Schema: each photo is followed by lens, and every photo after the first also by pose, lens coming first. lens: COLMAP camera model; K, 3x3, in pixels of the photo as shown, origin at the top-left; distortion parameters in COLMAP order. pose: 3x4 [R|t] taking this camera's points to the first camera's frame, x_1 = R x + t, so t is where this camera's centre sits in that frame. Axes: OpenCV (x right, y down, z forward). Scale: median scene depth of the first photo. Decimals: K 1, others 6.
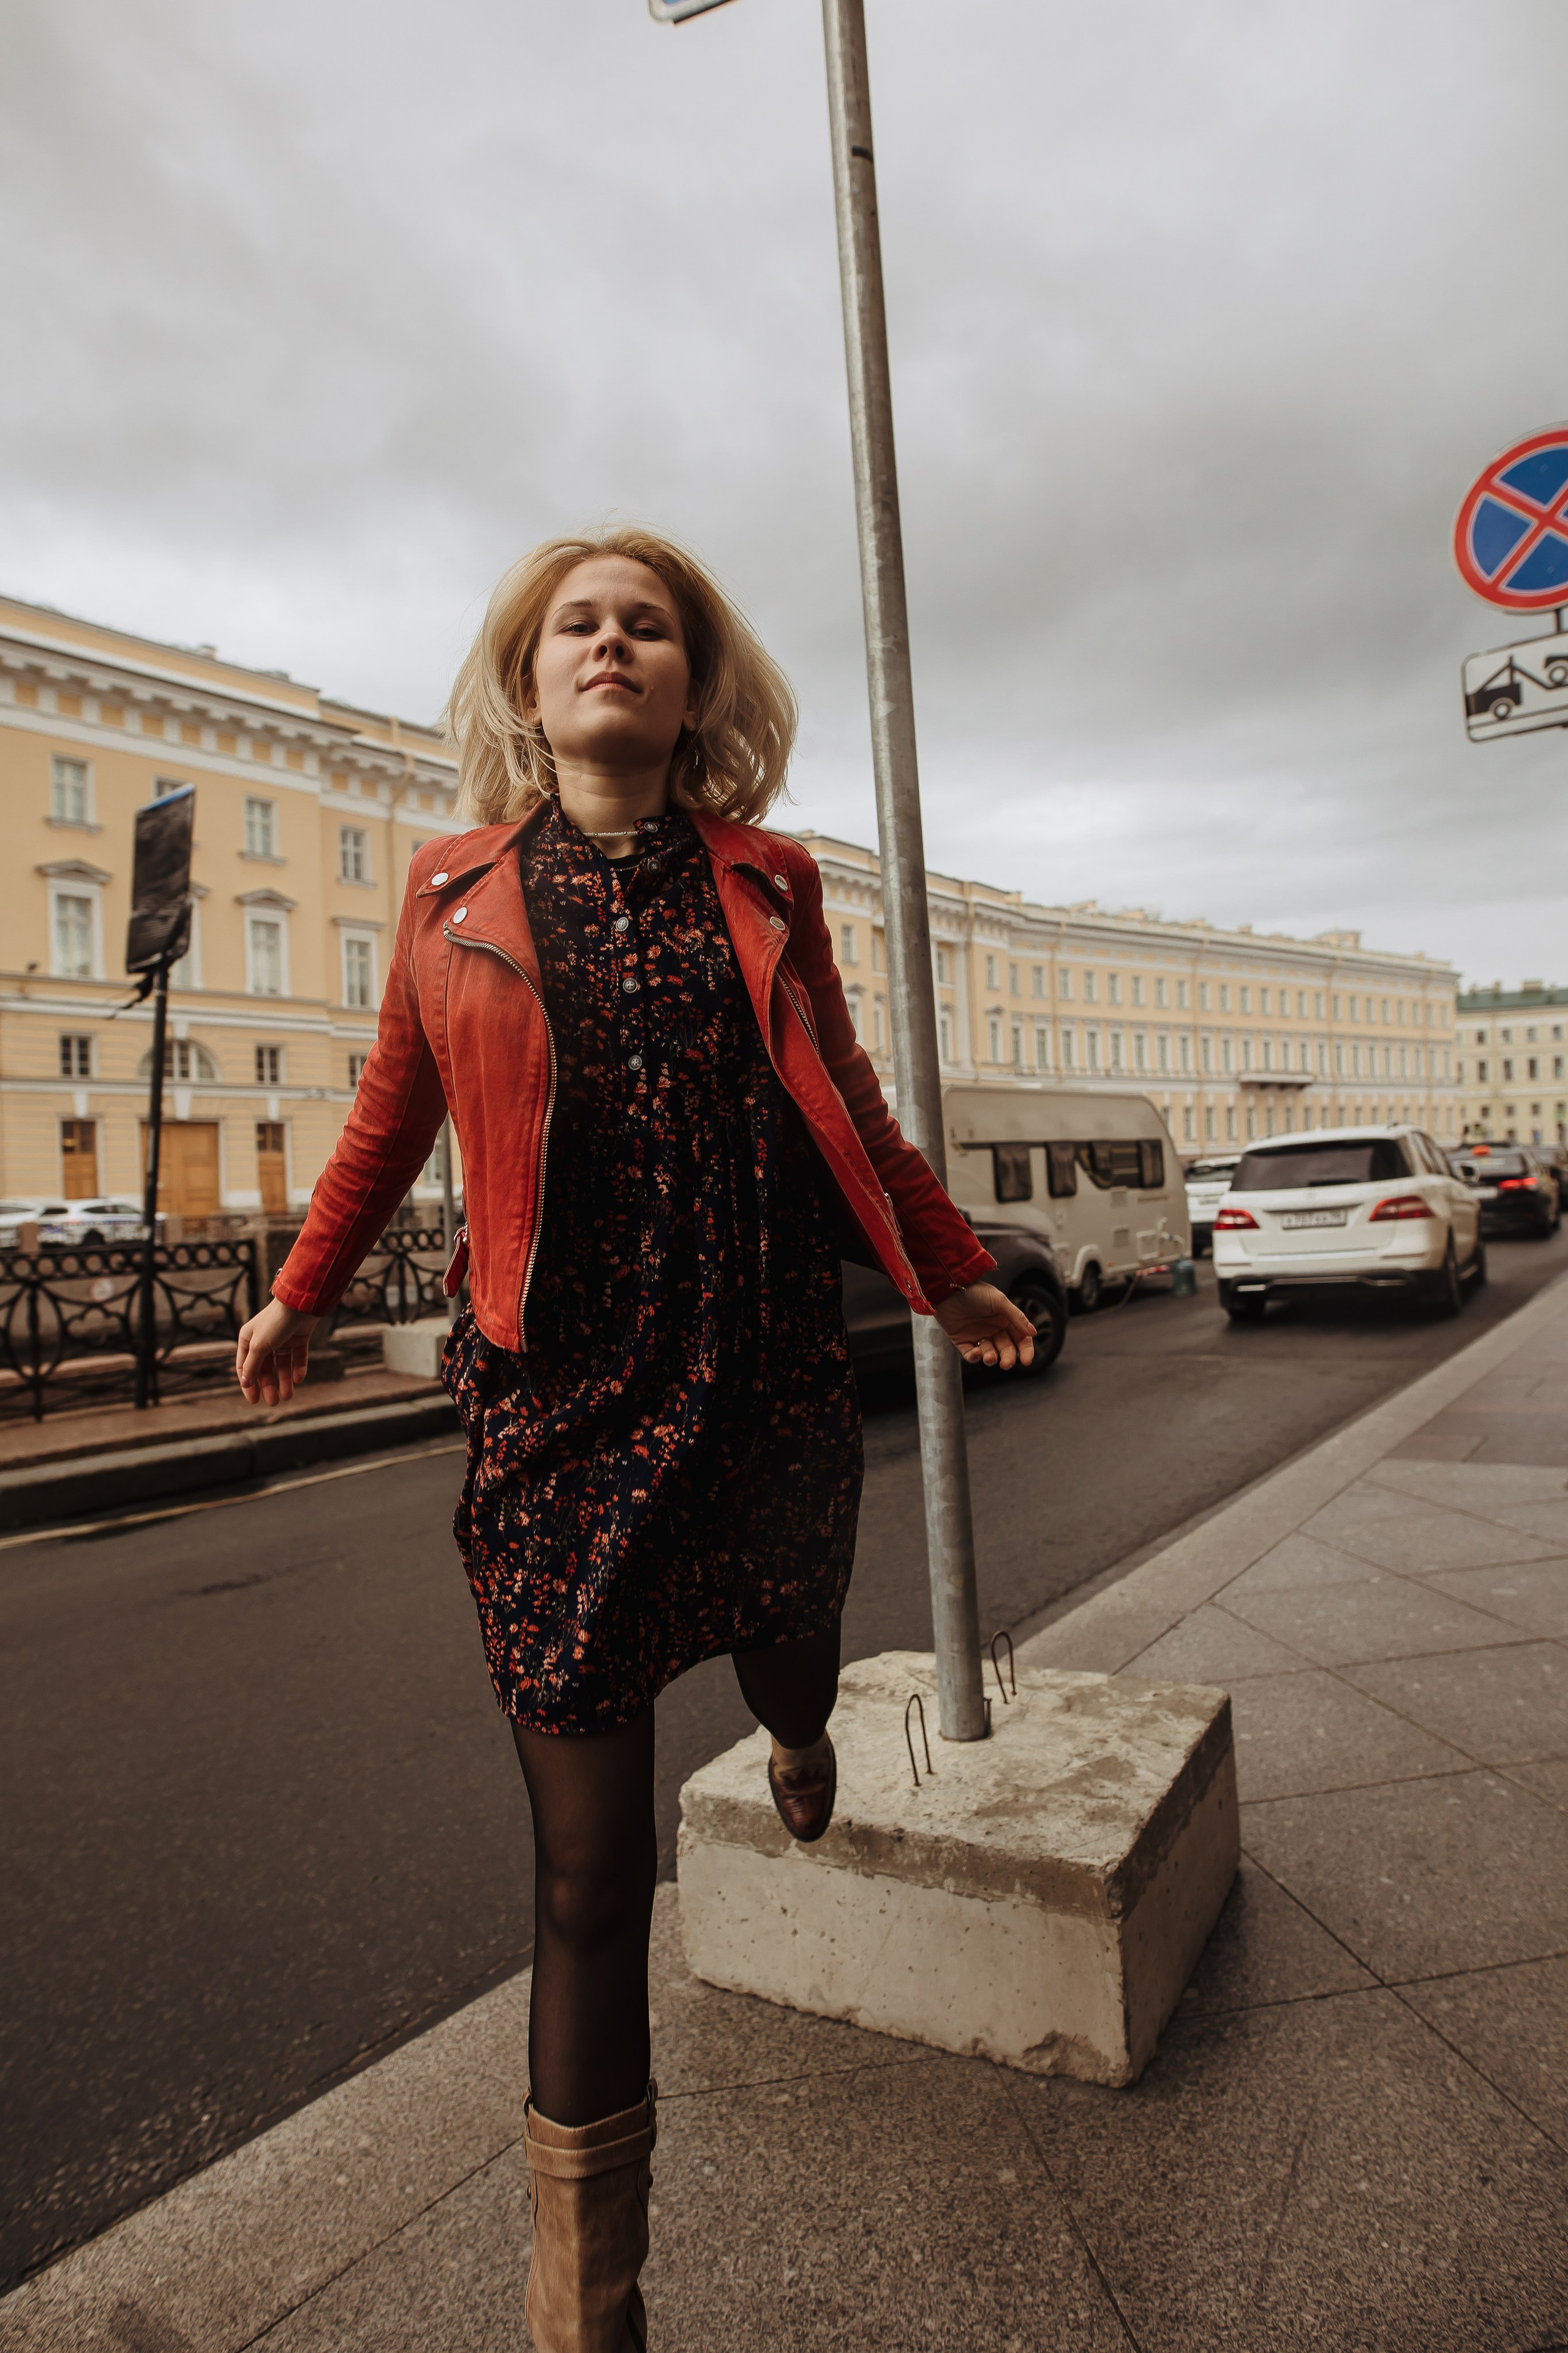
lens RADIAL K [[1383.7, 0, 760.9], [0, 1383.7, 1171.9], [0, 0, 1]] dist [-0.019754, 0.000594]
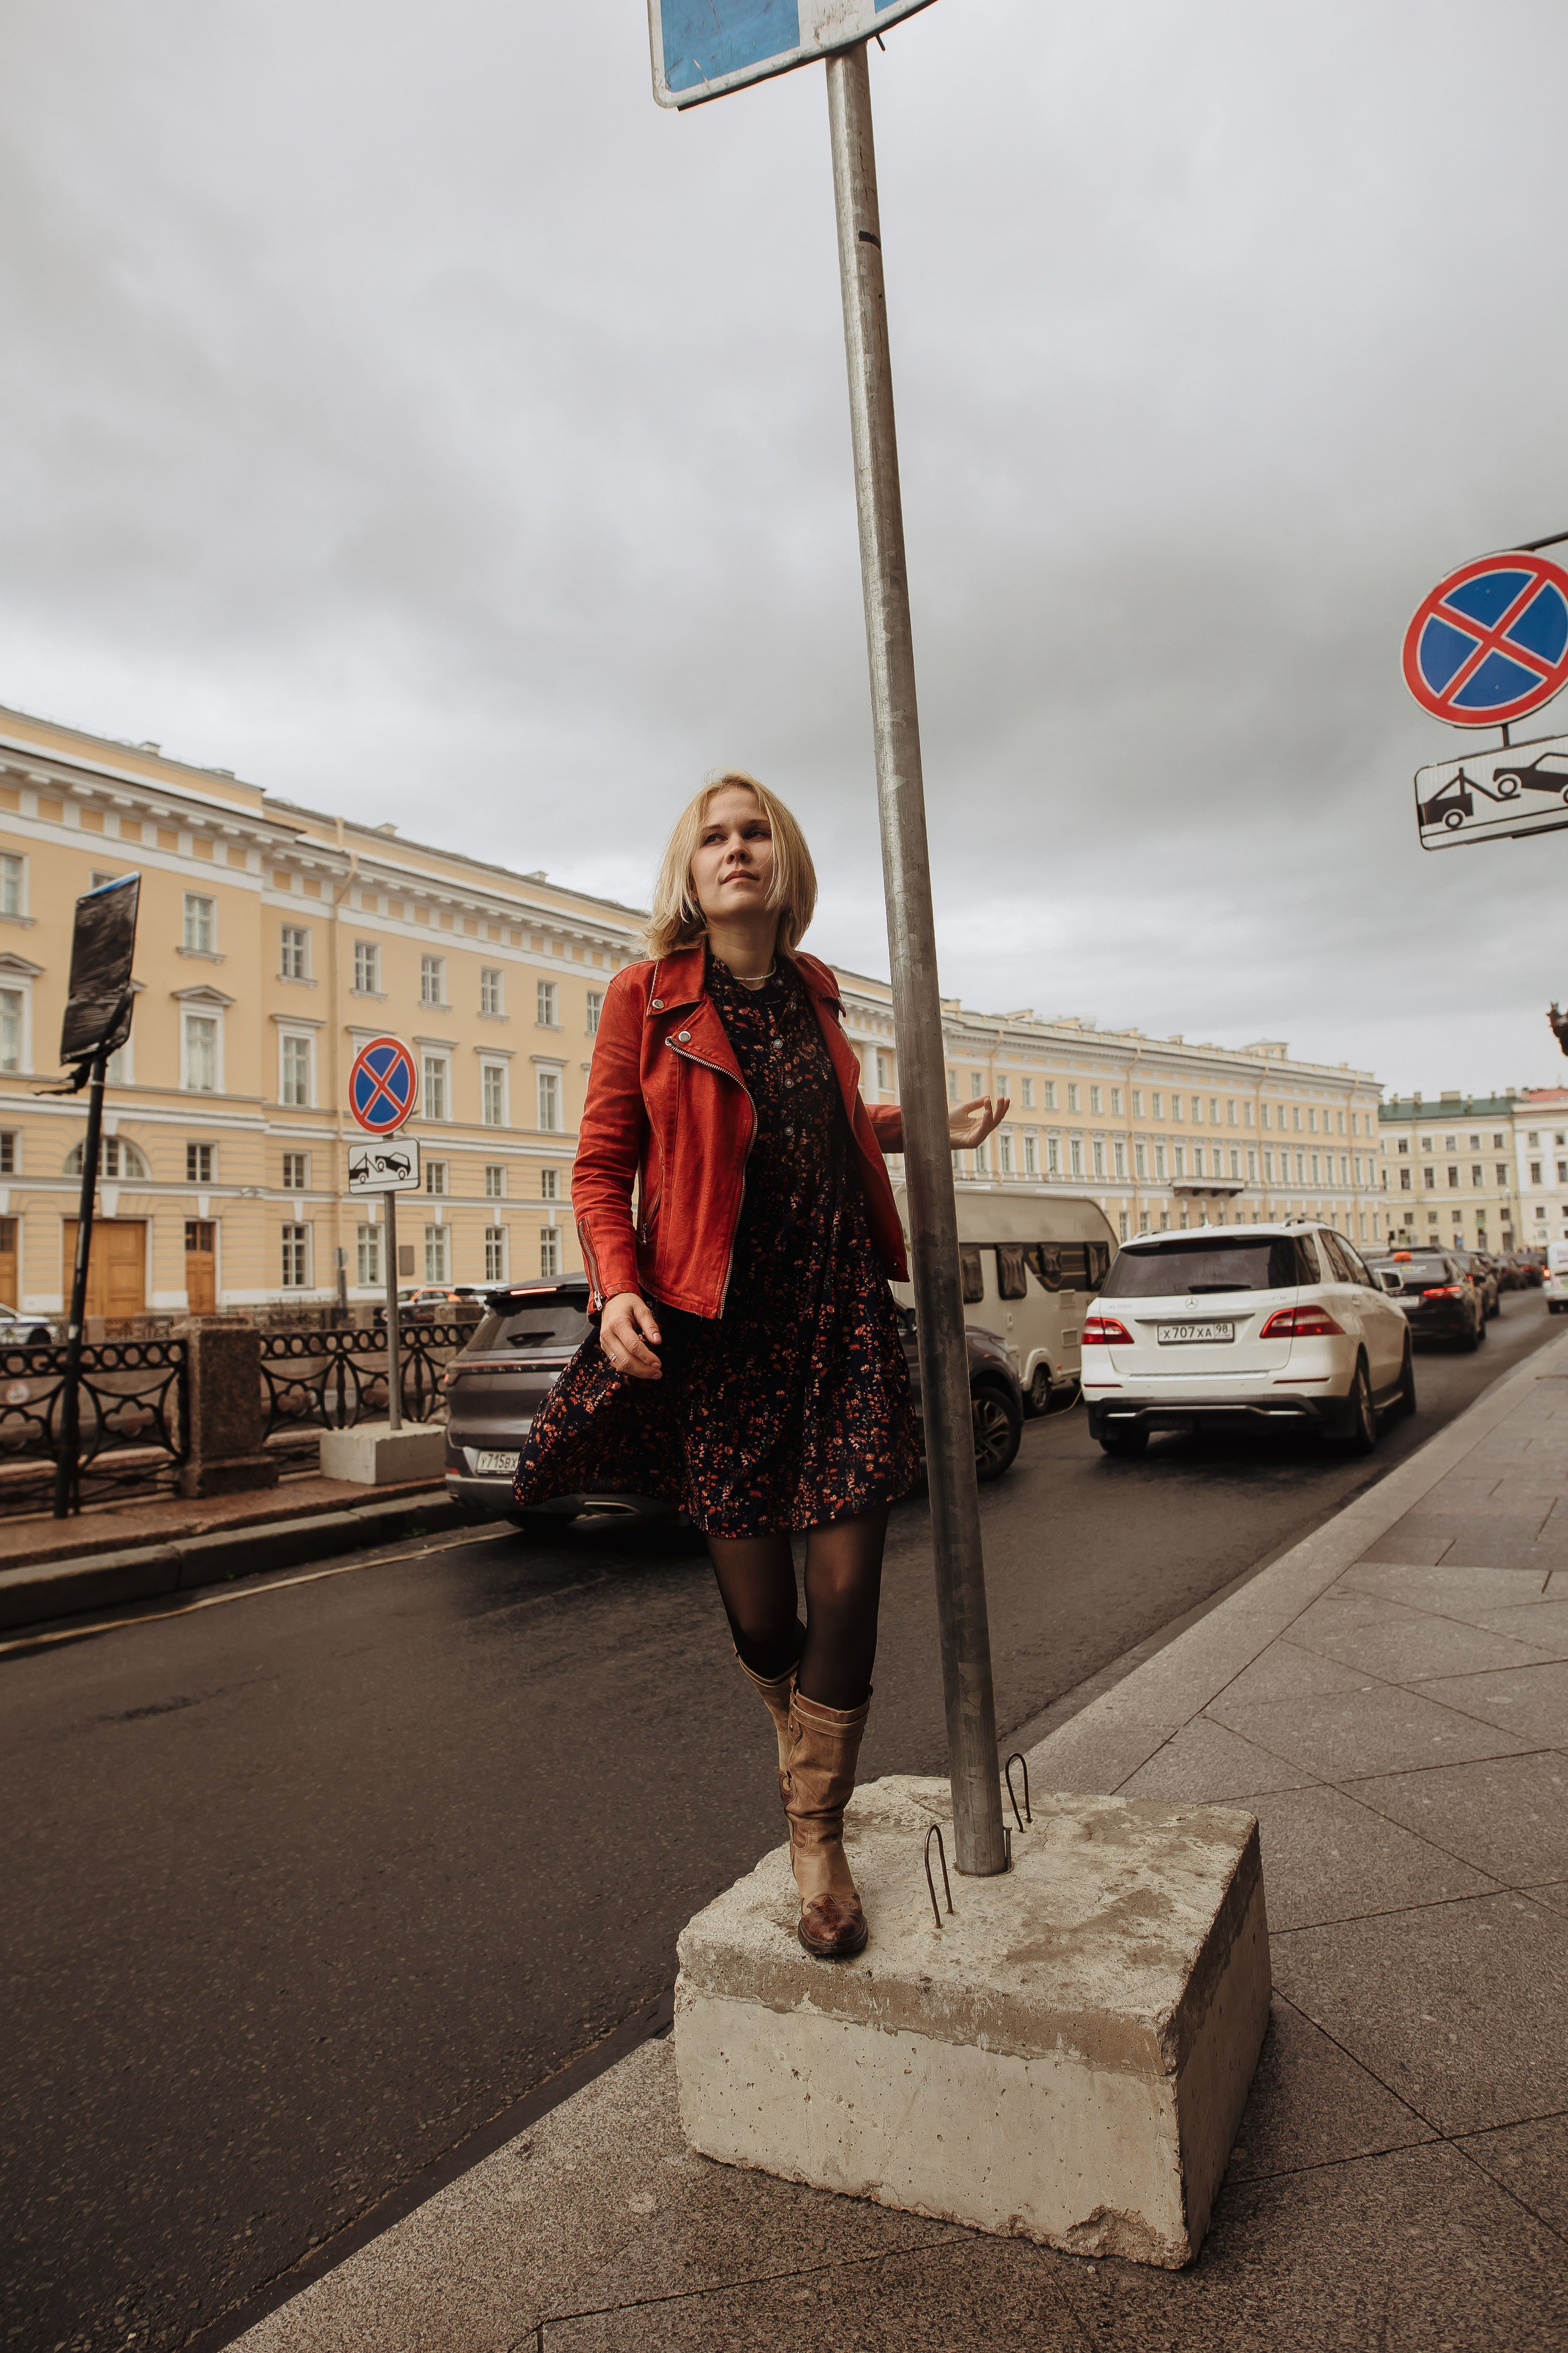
lens RADIAL K [[1381.9, 0, 777.3], [0, 1381.9, 1183.4], [0, 0, 1]] dist [-0.023249, 0.004092]
pose [[0.998355, 0.007761, 0.056815, -0.037347], [-0.003950, 0.997753, -0.066881, 0.009194], [-0.057206, 0.066547, 0.996142, 0.046434]]
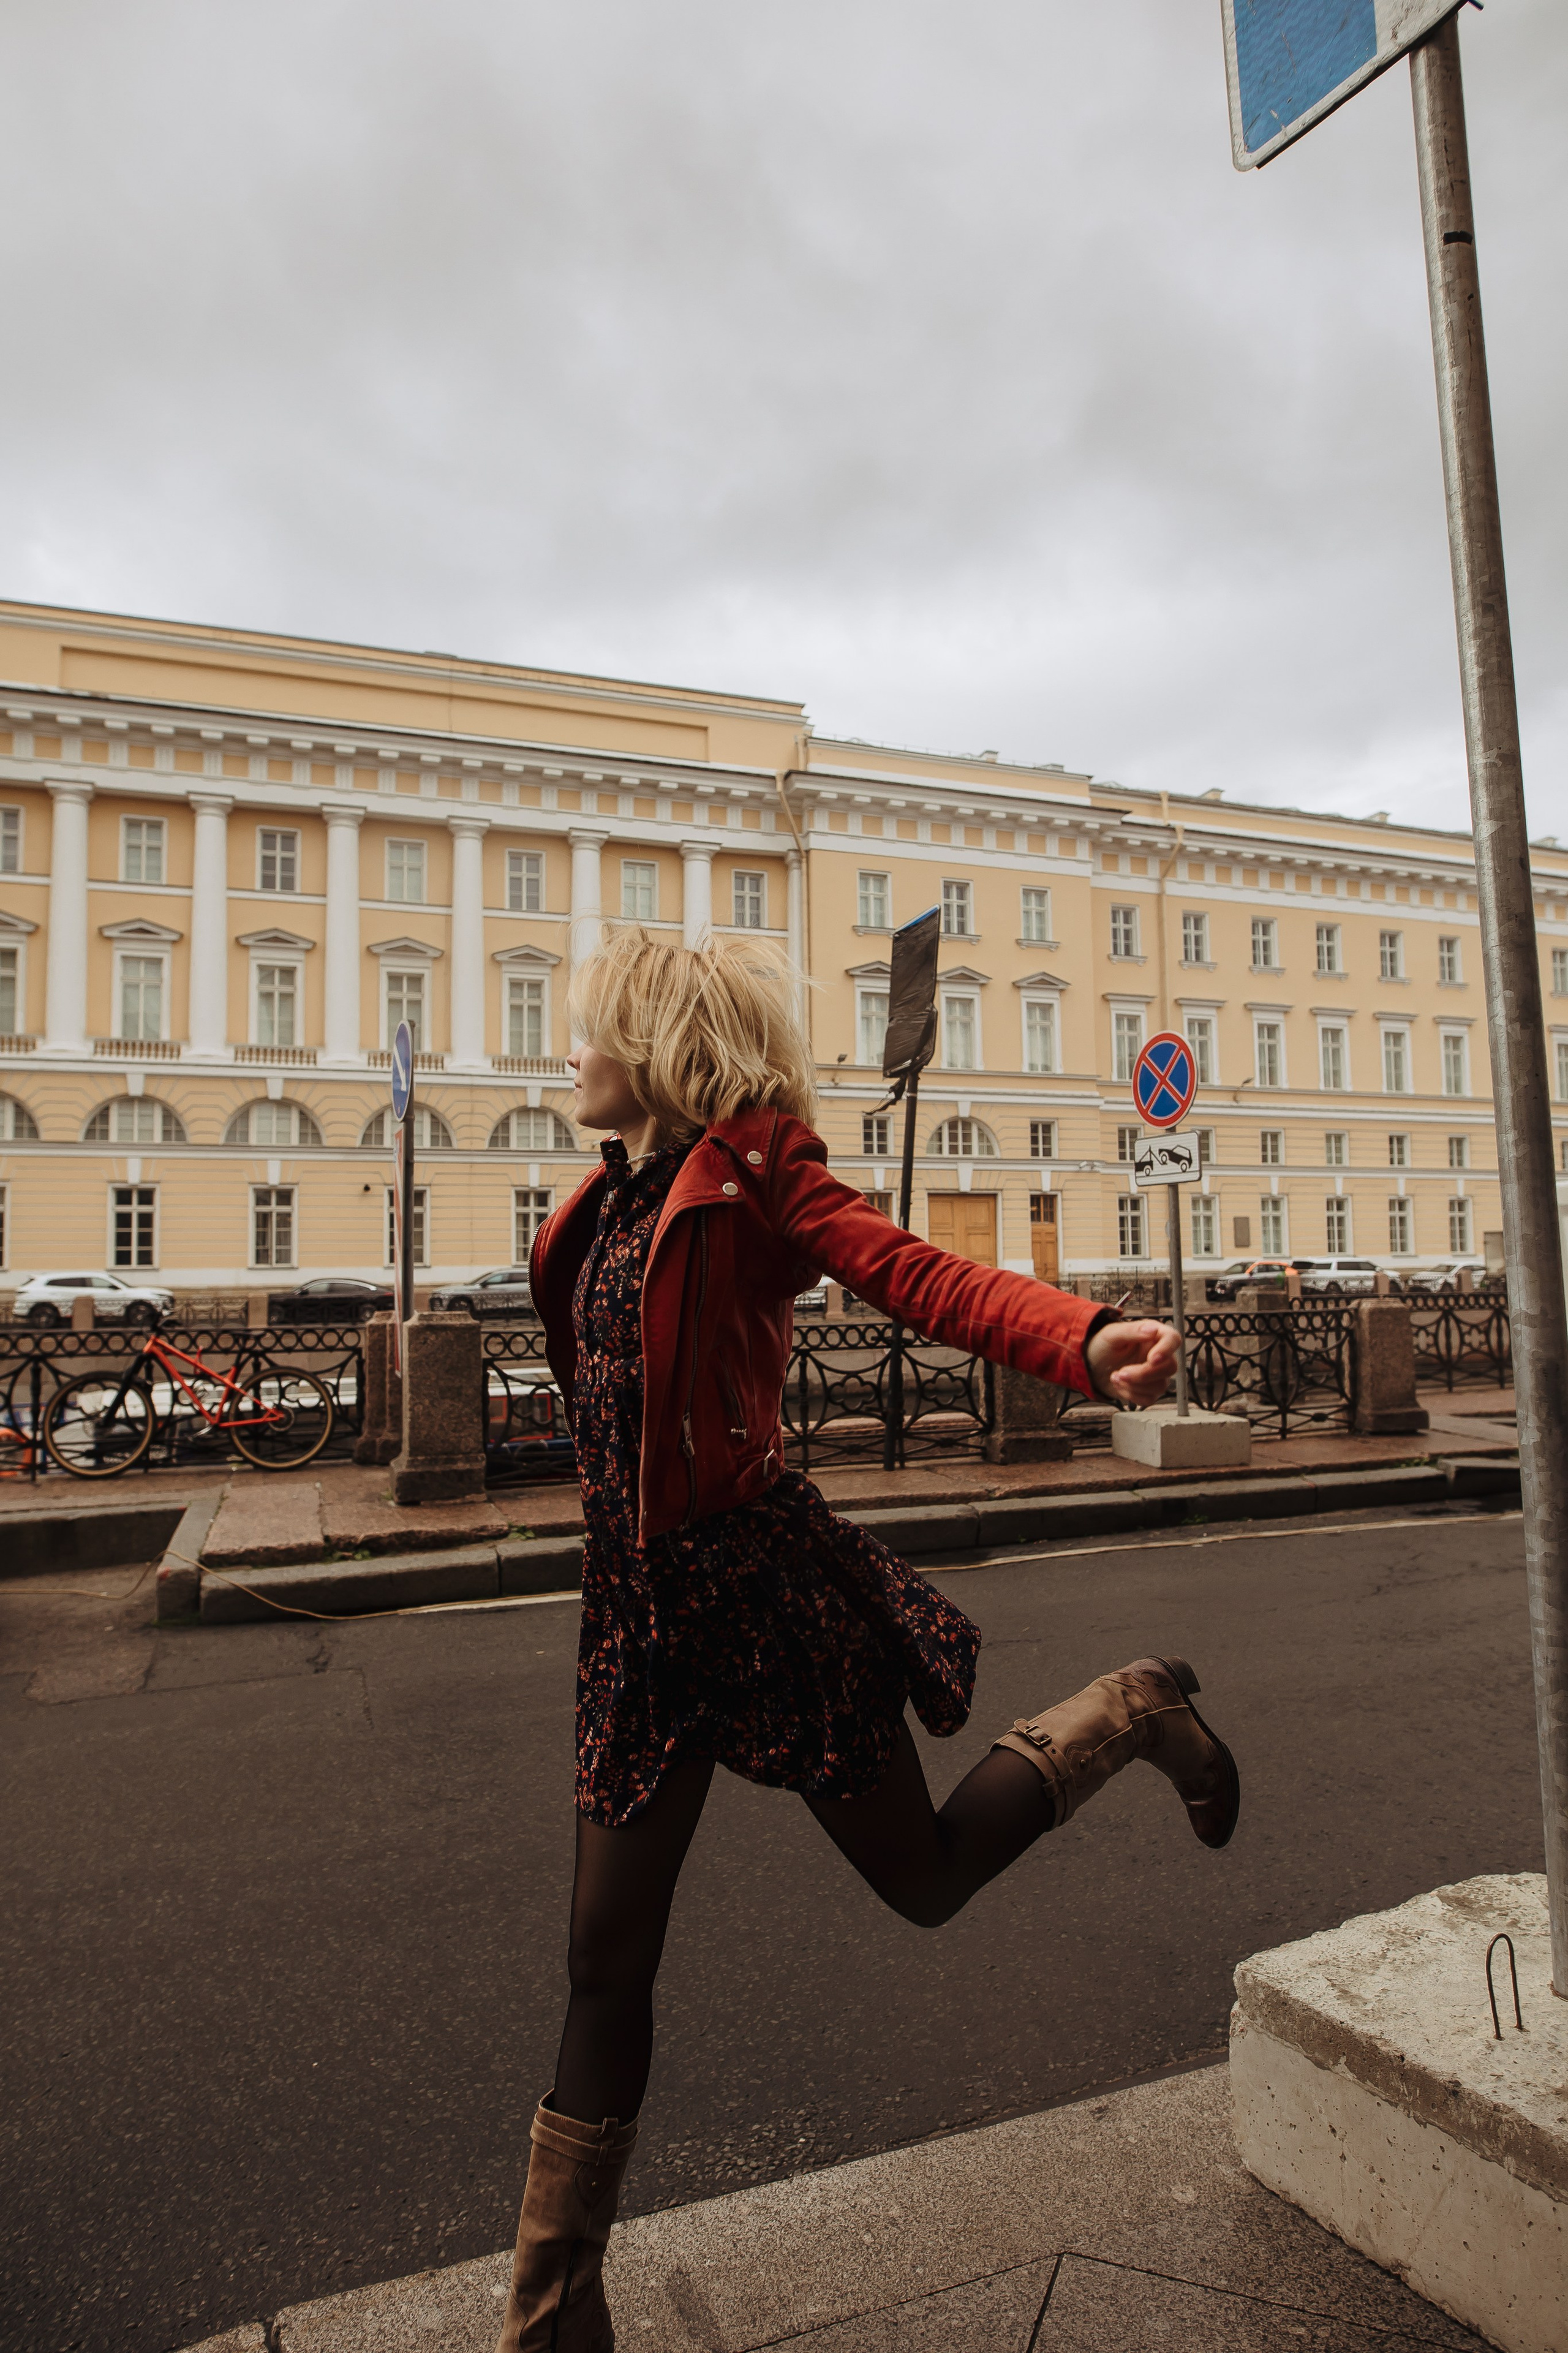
lens RADIAL K [[1380.6, 0, 753.7], [0, 1380.6, 1192.0], [0, 0, 1]] dist [-0.017432, 0.000911]
pose [[0.848465, -0.004037, -0.529235, 0.130311], [-0.013445, 0.999484, -0.029180, -0.051909], [0.529080, 0.031874, 0.847973, -0.014946]]
